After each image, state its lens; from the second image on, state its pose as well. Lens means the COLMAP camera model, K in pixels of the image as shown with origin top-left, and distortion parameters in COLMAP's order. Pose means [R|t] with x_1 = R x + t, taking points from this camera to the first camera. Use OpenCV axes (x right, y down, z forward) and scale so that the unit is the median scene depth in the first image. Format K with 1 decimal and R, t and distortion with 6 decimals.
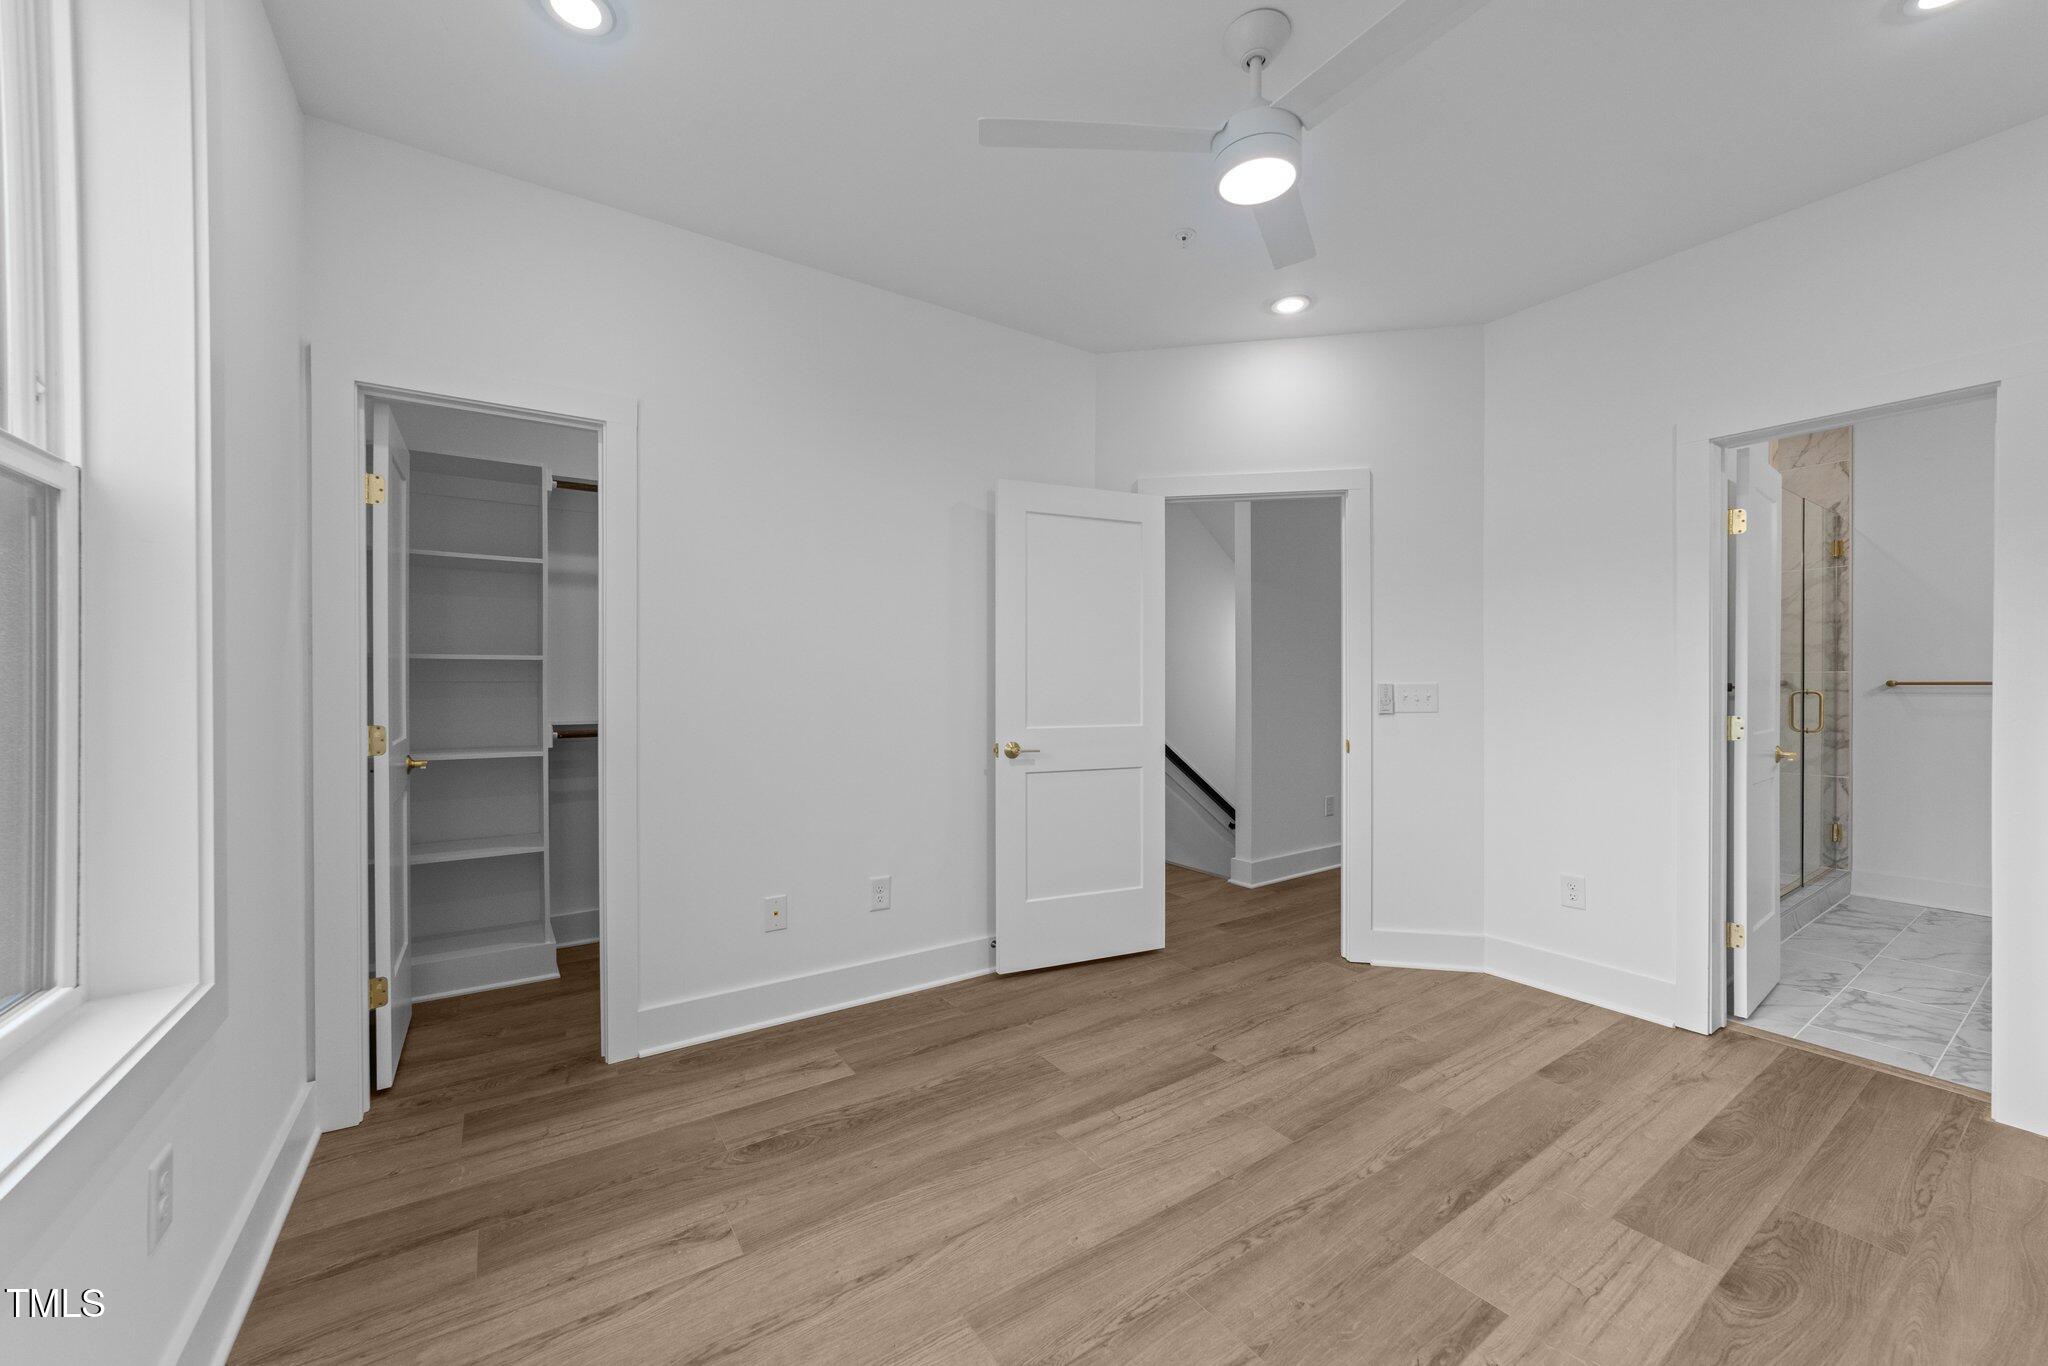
lens RADIAL K [[773.2, 0, 1024.0], [0, 773.2, 683.0], [0, 0, 1]] dist [-0.003588, -0.000172]
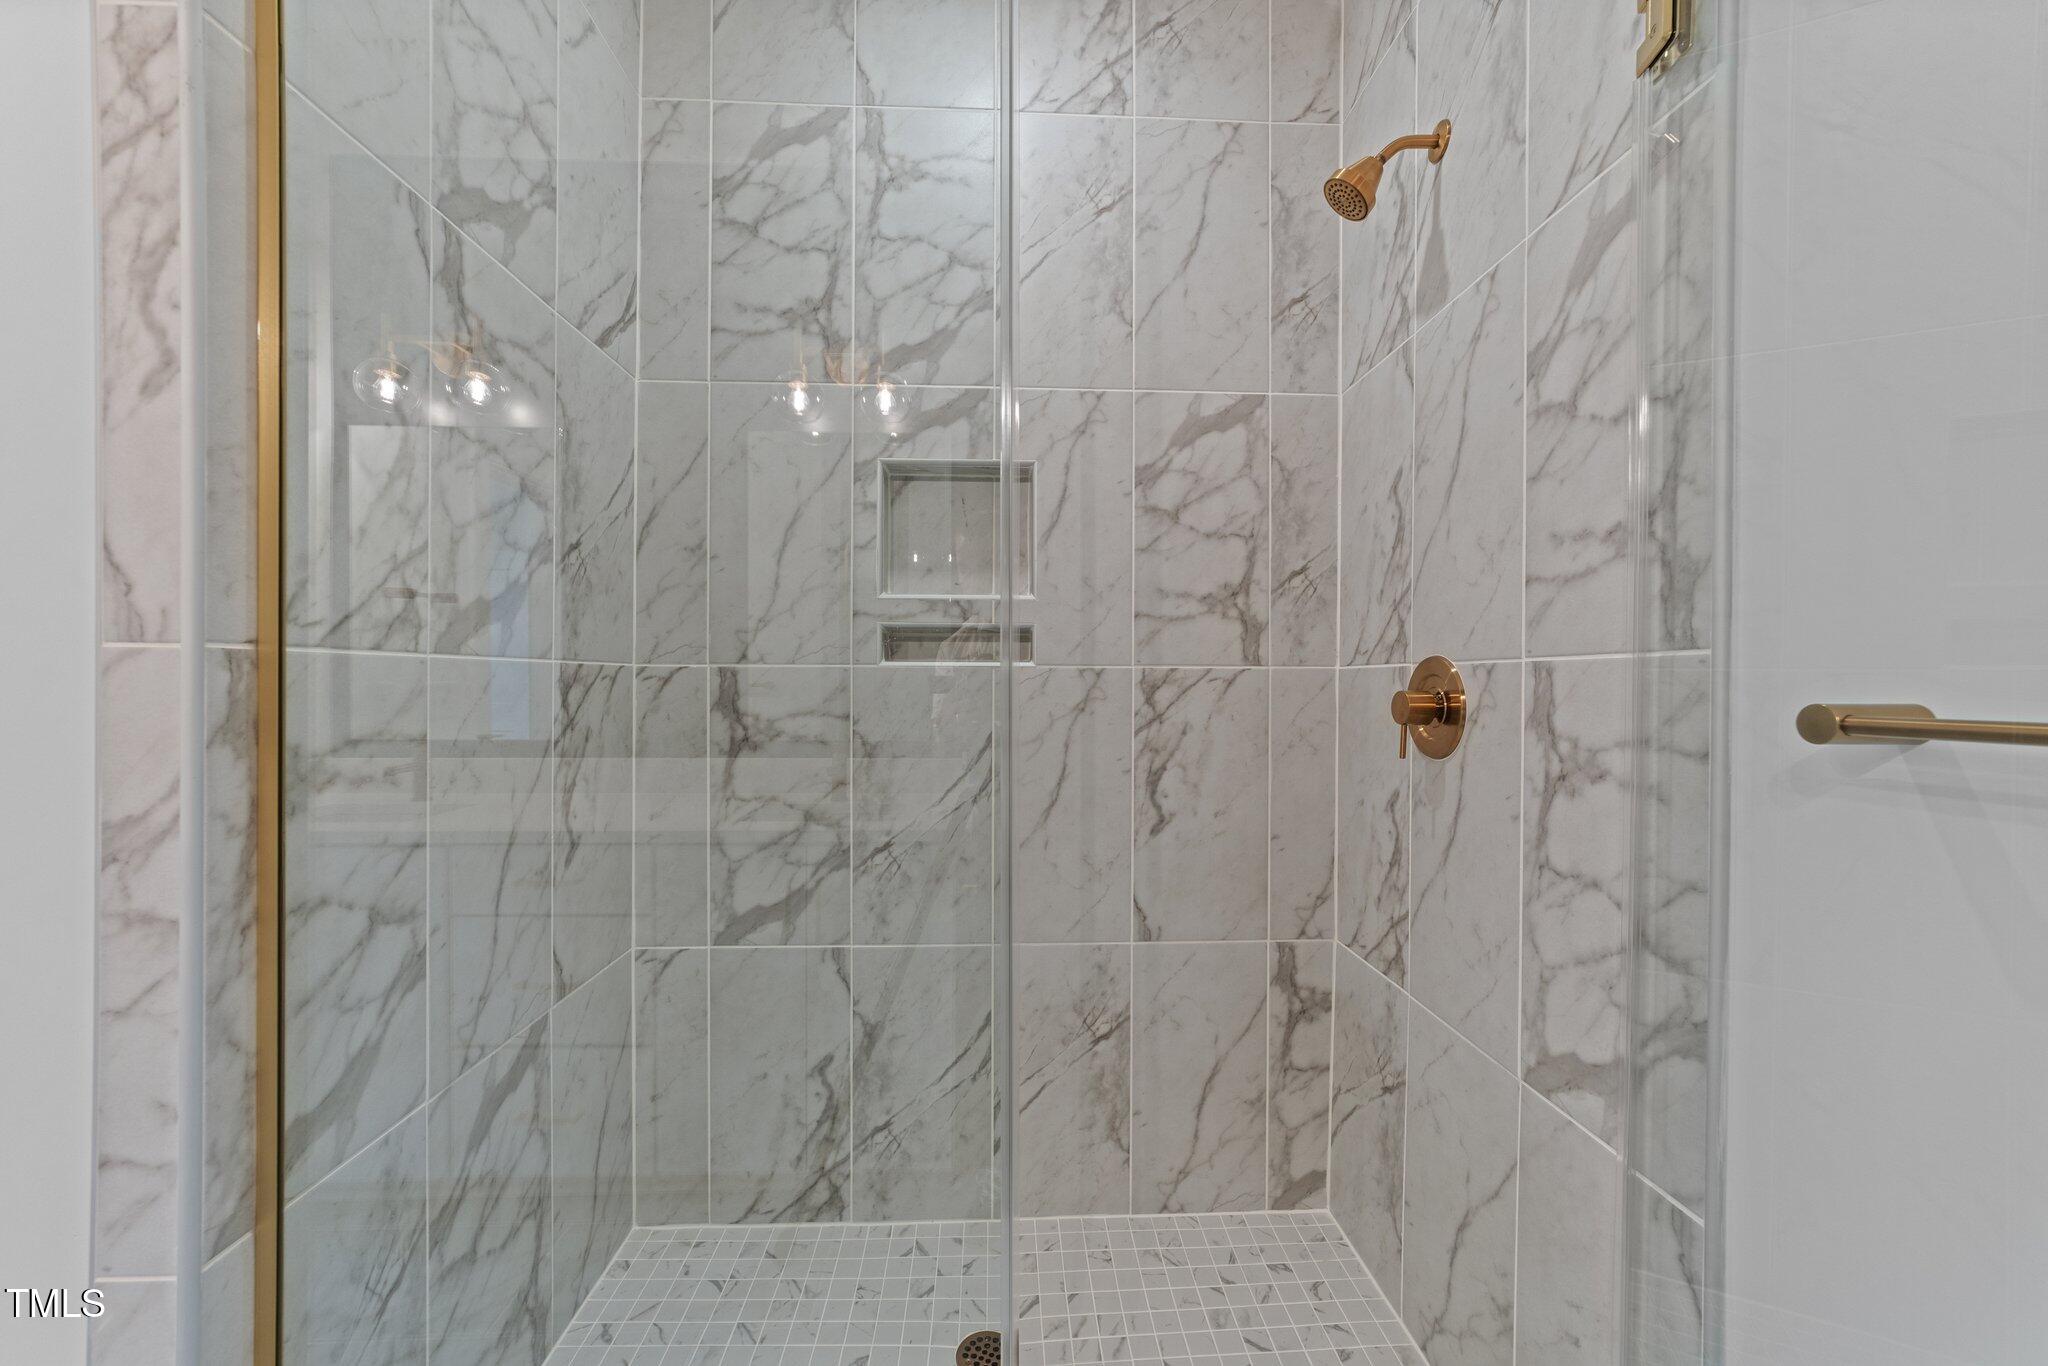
lens RADIAL K [[773.2, 0, 1024.0], [0, 773.2, 683.0], [0, 0, 1]] dist [-0.003588, -0.000172]
pose [[0.853440, -0.001189, -0.521190, 1.019322], [-0.002311, 0.999979, -0.006066, -0.005495], [0.521186, 0.006382, 0.853419, 0.751949]]
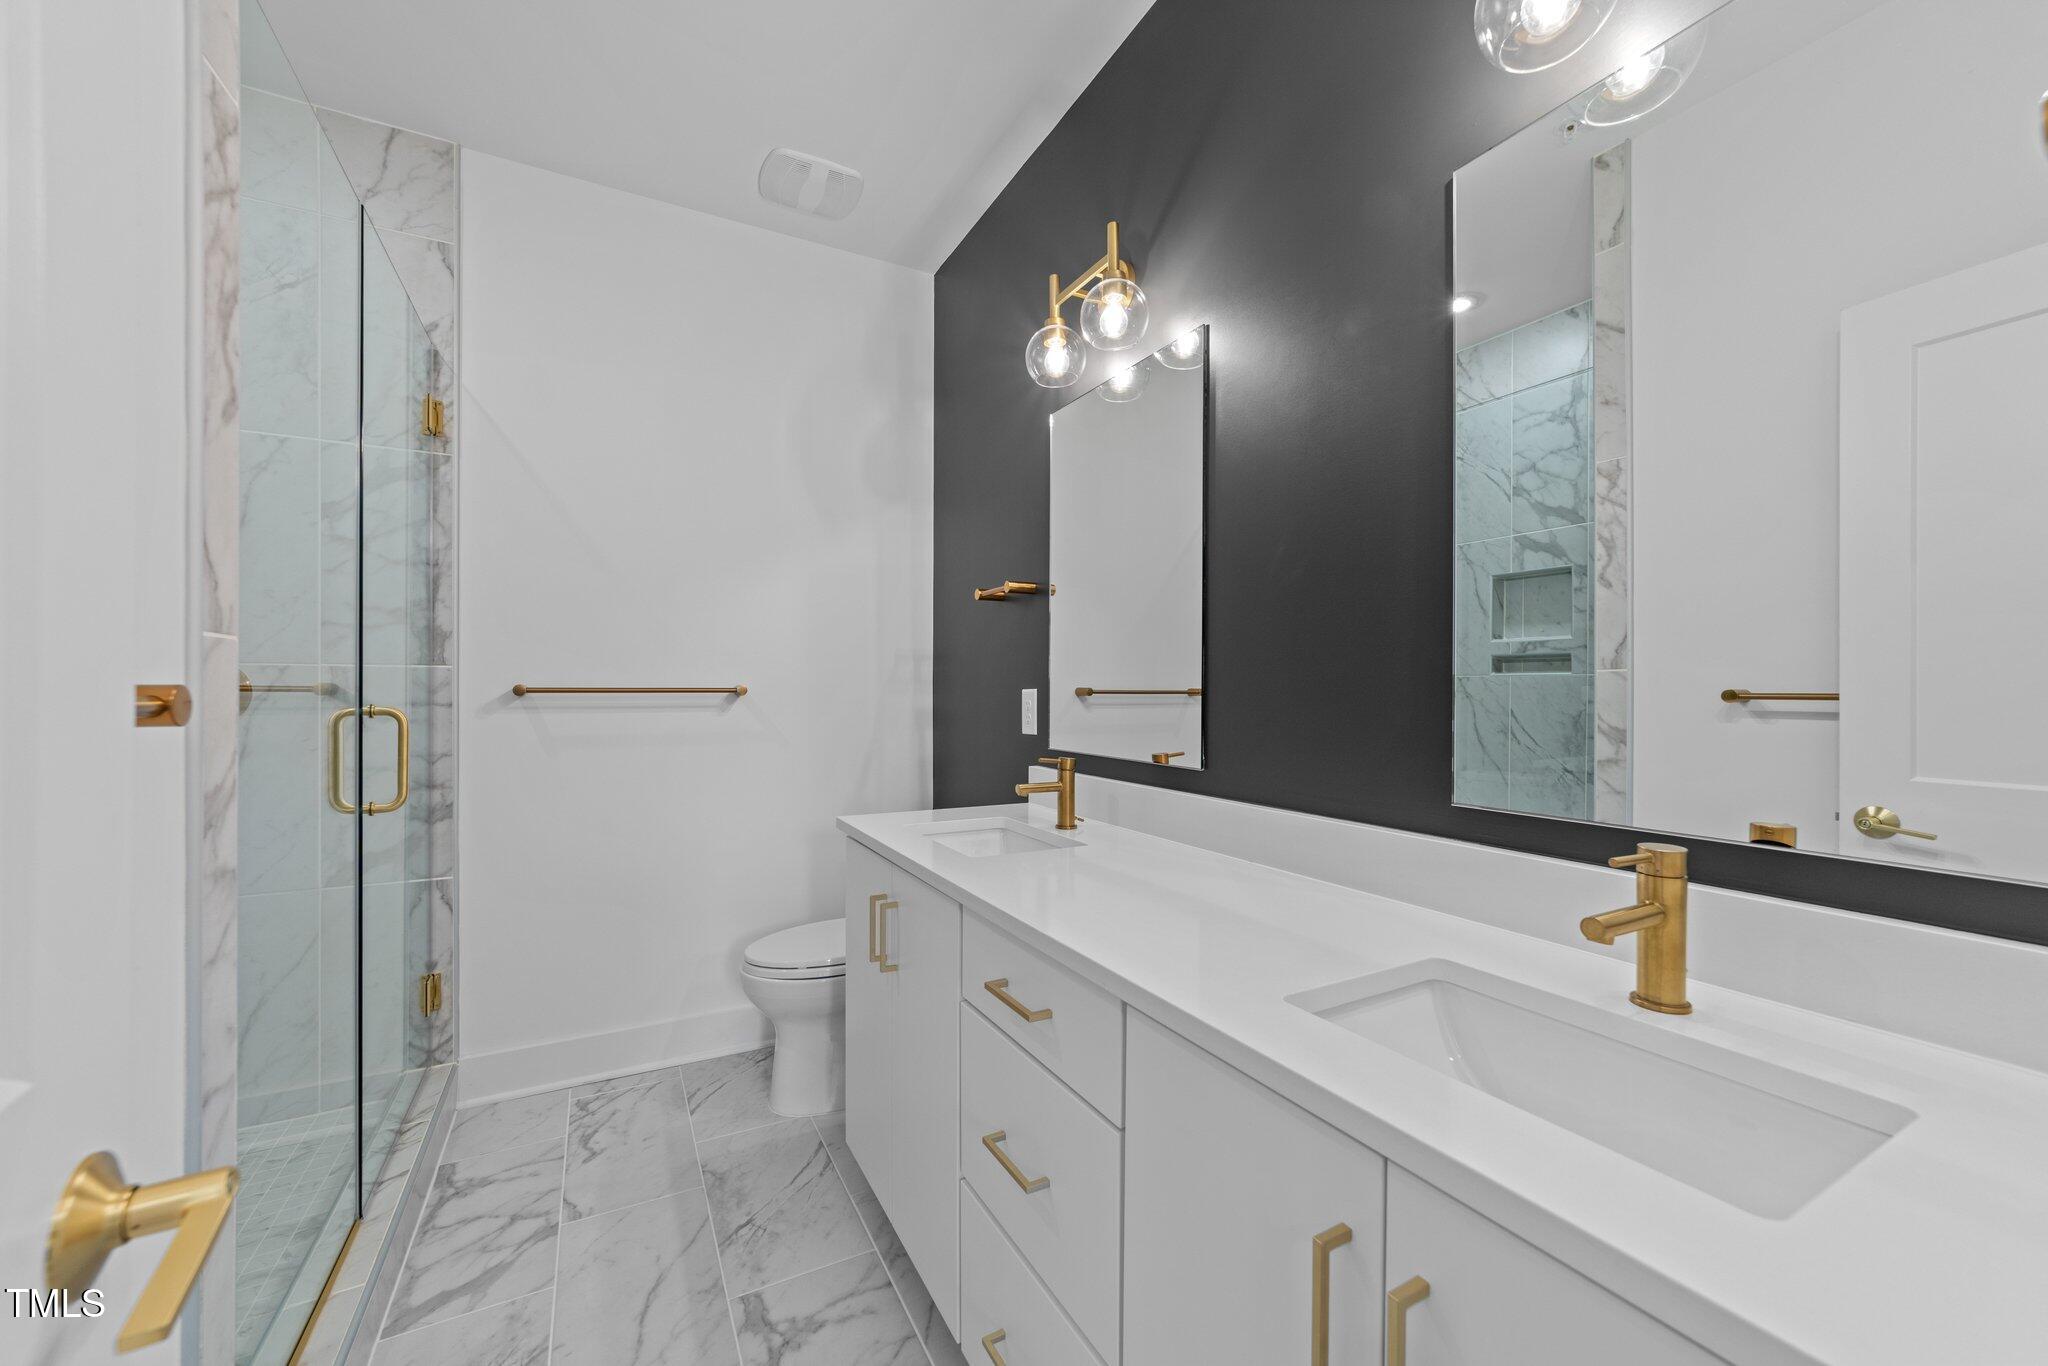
lens RADIAL K [[773.2, 0, 1024.0], [0, 773.2, 683.0], [0, 0, 1]] dist [-0.003588, -0.000172]
pose [[0.097091, 0.002604, 0.995272, 0.605077], [0.003617, 0.999989, -0.002969, -0.001012], [-0.995269, 0.003889, 0.097080, 0.578860]]
